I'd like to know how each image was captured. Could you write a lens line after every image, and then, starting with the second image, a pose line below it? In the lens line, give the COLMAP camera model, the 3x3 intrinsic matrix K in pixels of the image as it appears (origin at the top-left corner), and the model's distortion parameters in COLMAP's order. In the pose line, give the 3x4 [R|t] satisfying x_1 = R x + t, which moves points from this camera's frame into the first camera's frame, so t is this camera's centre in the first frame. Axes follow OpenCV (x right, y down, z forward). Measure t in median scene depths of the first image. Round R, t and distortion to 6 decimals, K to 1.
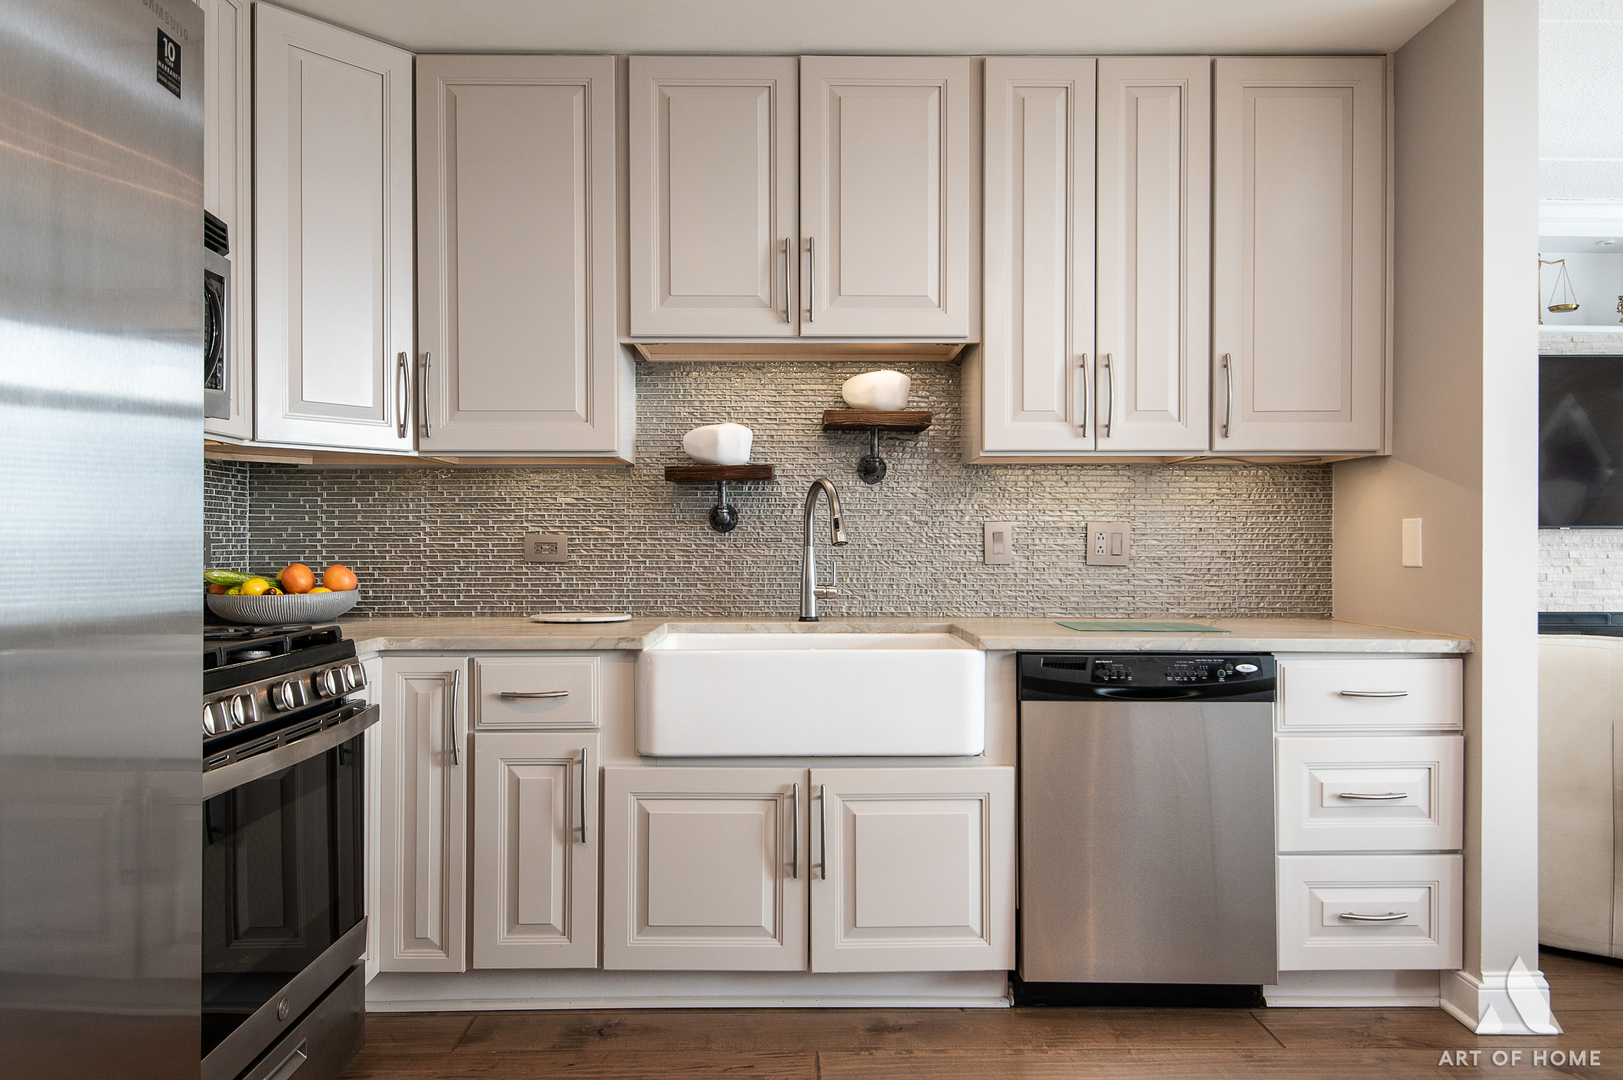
lens RADIAL K [[1084.7, 0, 804.6], [0, 1084.7, 544.4], [0, 0, 1]] dist [0.033509, -0.013890]
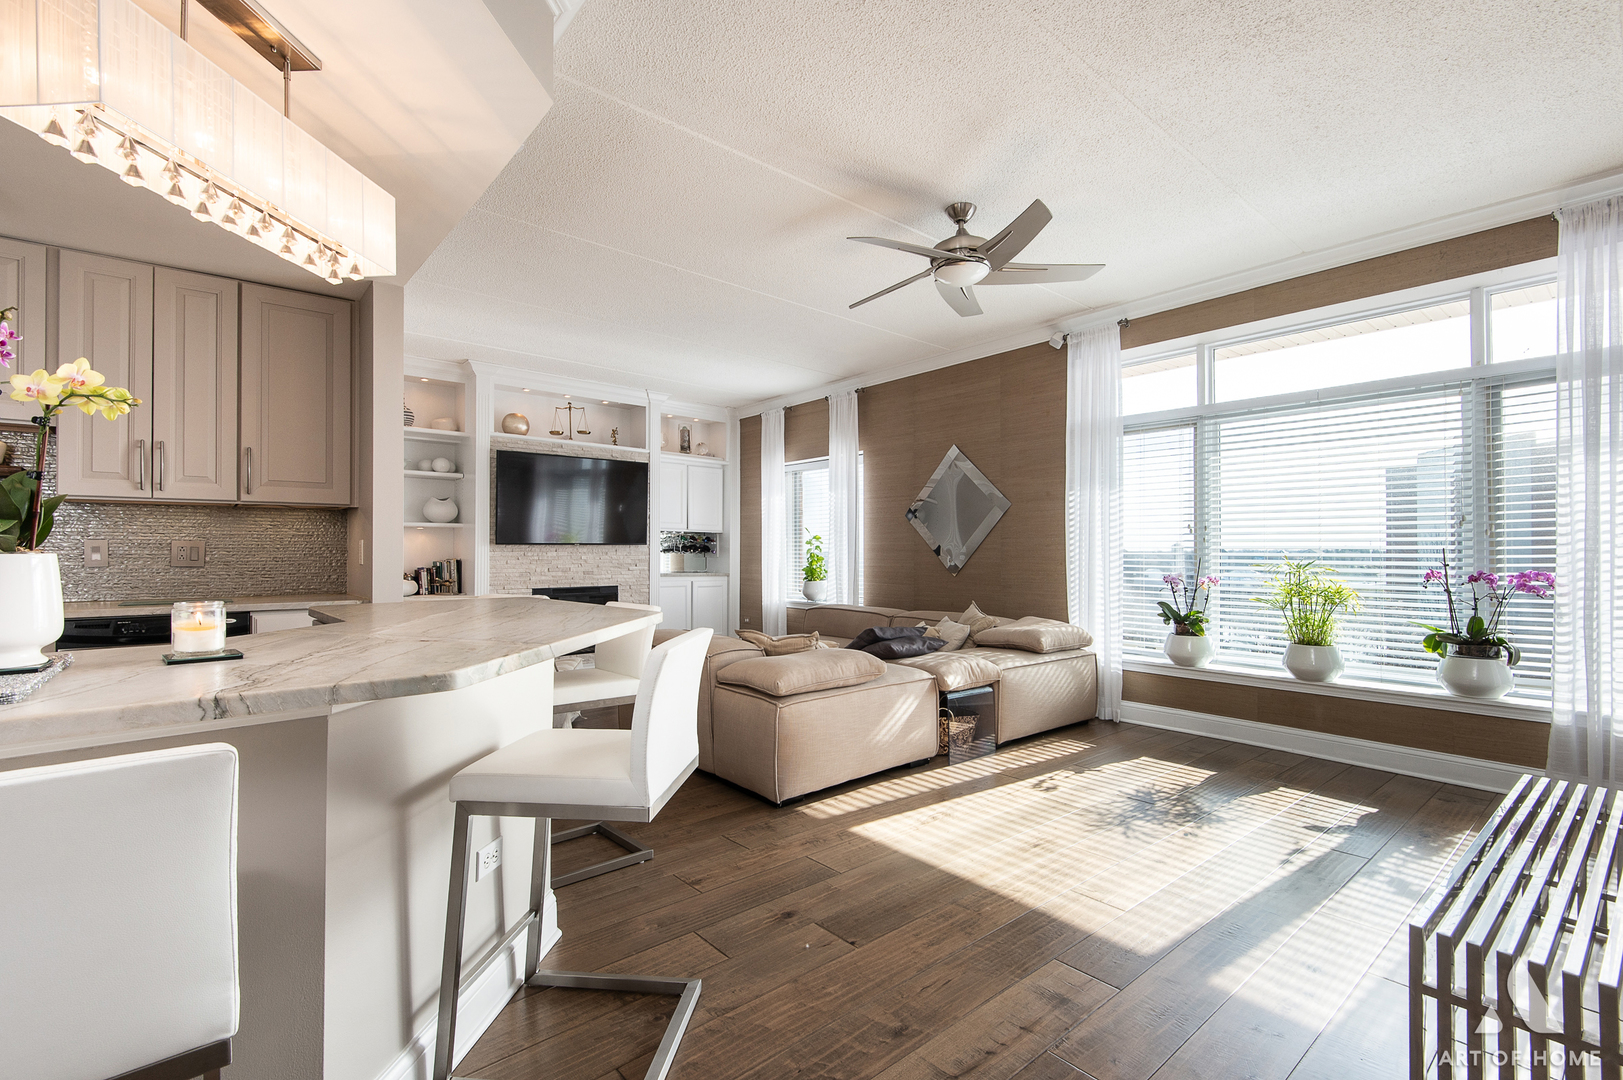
lens RADIAL K [[720.3, 0, 814.8], [0, 720.3, 545.5], [0, 0, 1]] dist [-0.001860, -0.002224]
pose [[0.766789, 0.003324, 0.641890, 0.367119], [0.002636, 0.999962, -0.008326, -0.001247], [-0.641894, 0.008076, 0.766751, -0.541642]]
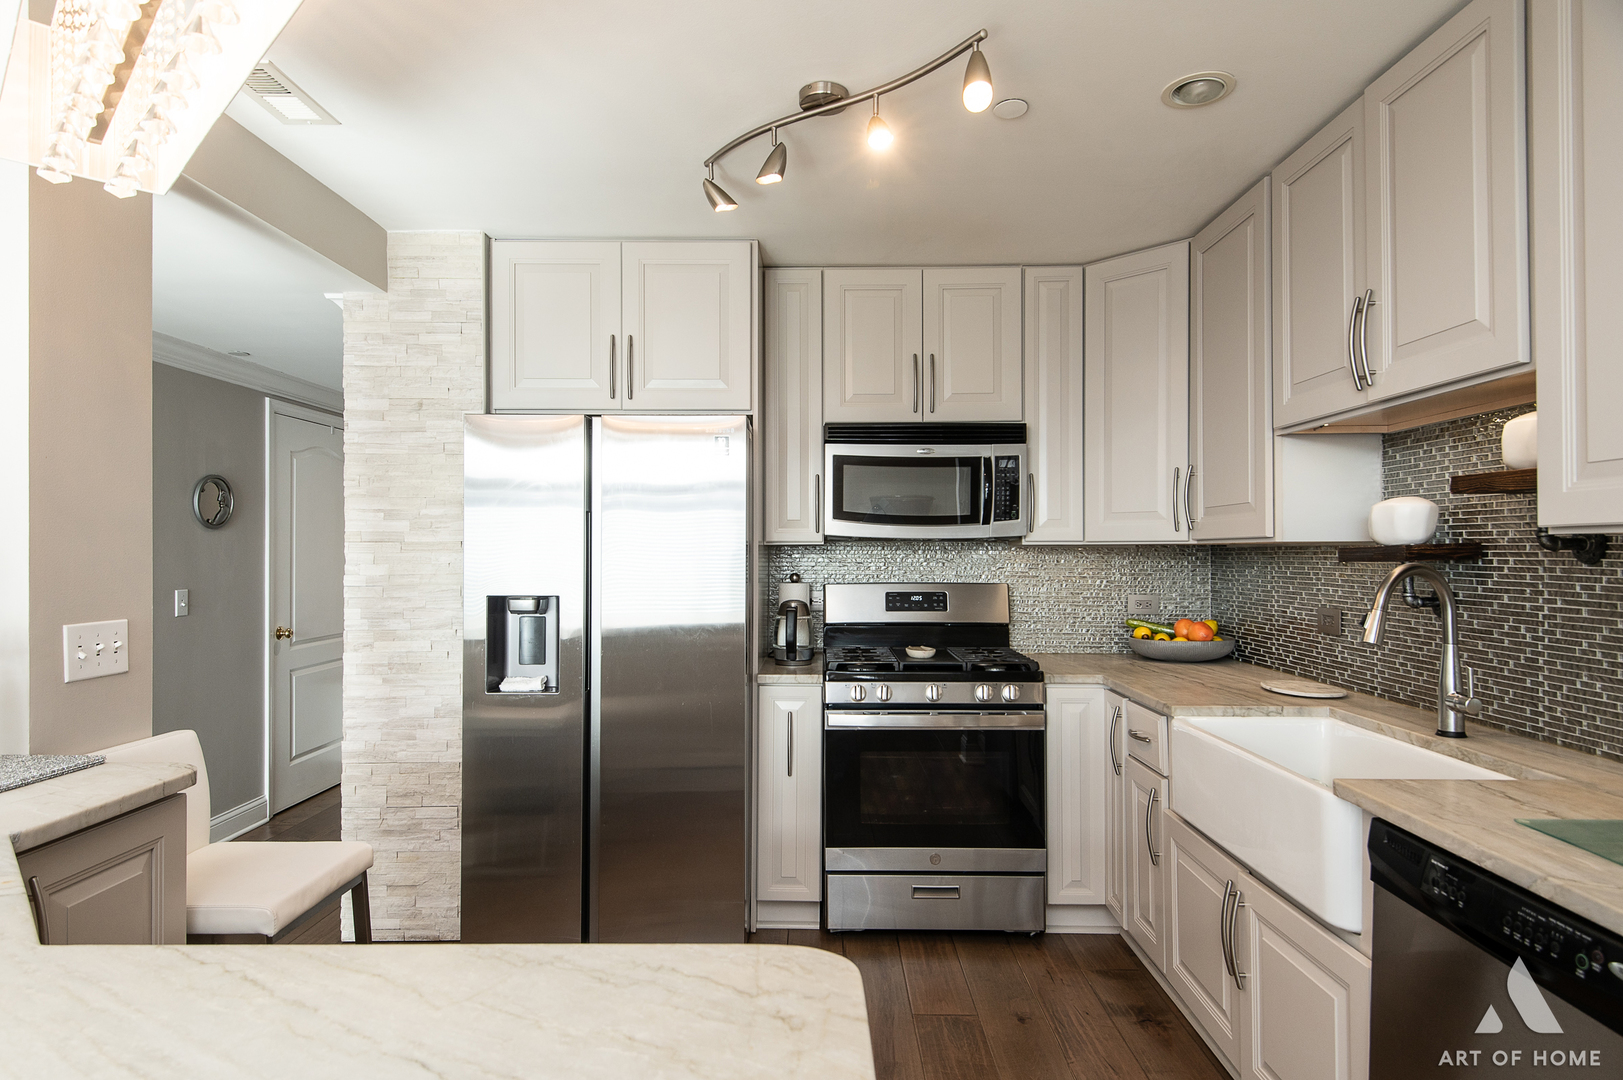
lens RADIAL K [[902.5, 0, 801.5], [0, 902.5, 544.1], [0, 0, 1]] dist [0.021798, -0.004071]
pose [[-0.031308, -0.007991, -0.999478, 0.800392], [-0.000179, 0.999968, -0.007989, -0.076766], [0.999510, -0.000071, -0.031309, 0.604323]]
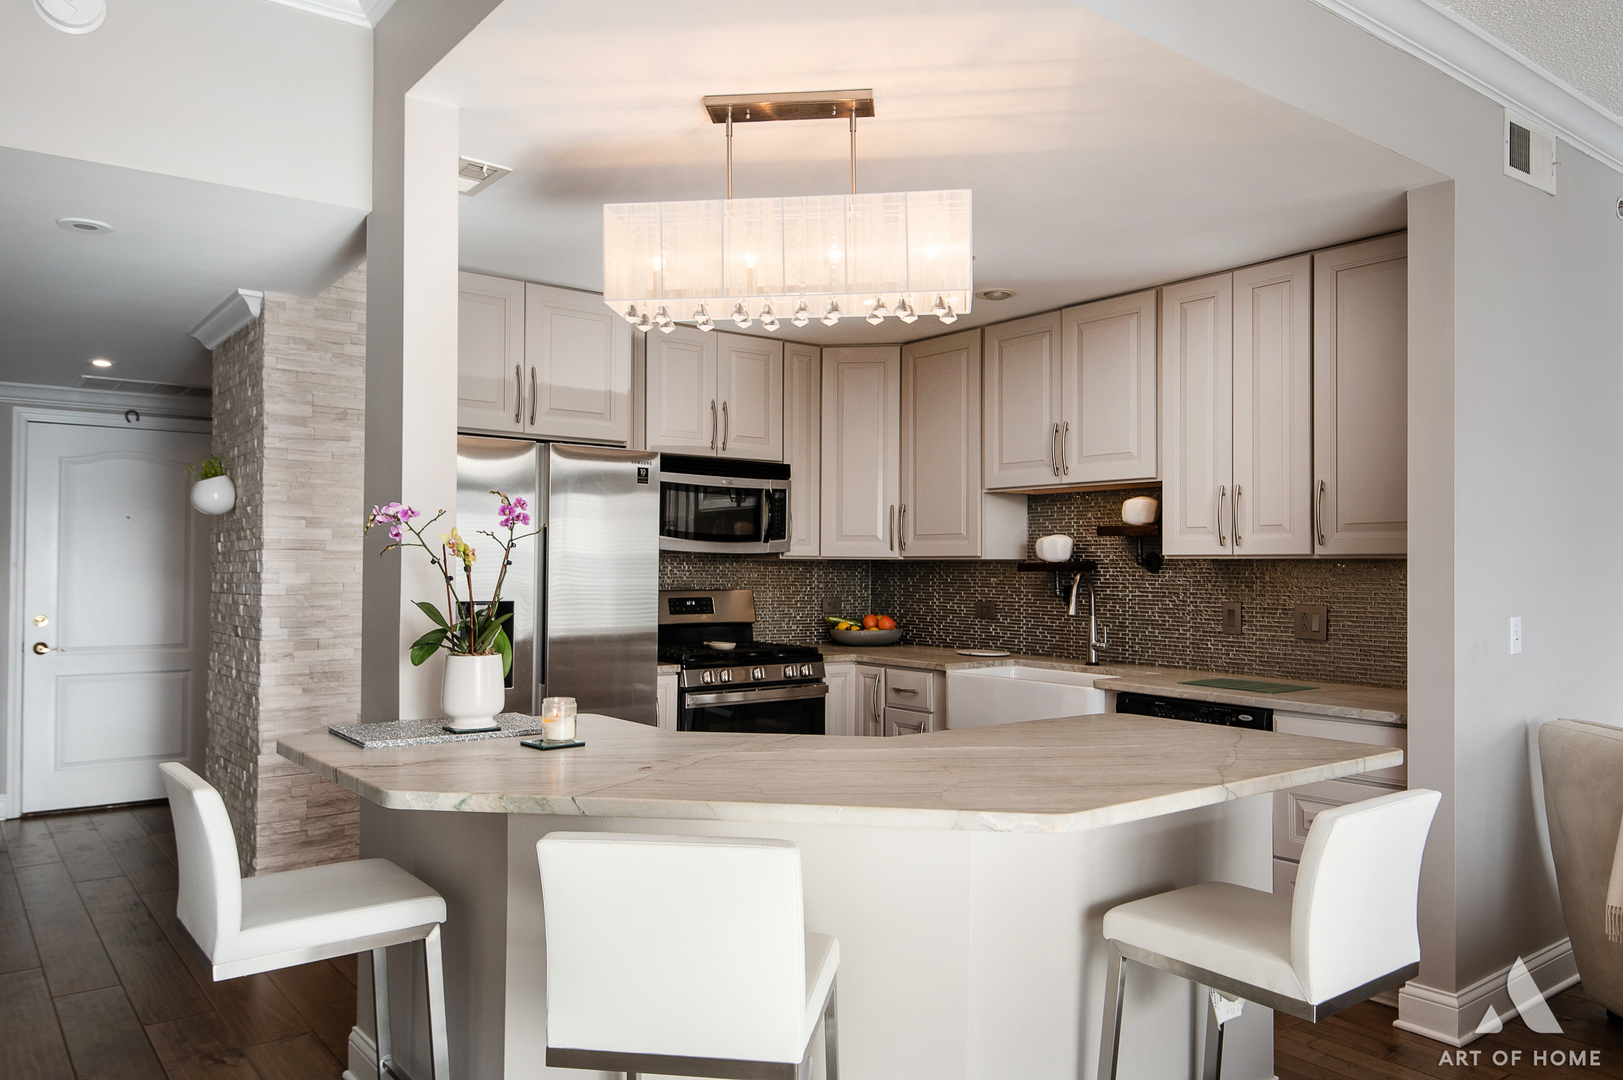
lens RADIAL K [[1146.7, 0, 798.3], [0, 1146.7, 545.6], [0, 0, 1]] dist [0.002025, -0.004417]
pose [[0.594288, -0.009800, -0.804192, 1.191497], [-0.007749, 0.999810, -0.017910, -0.073164], [0.804215, 0.016876, 0.594099, -0.324265]]
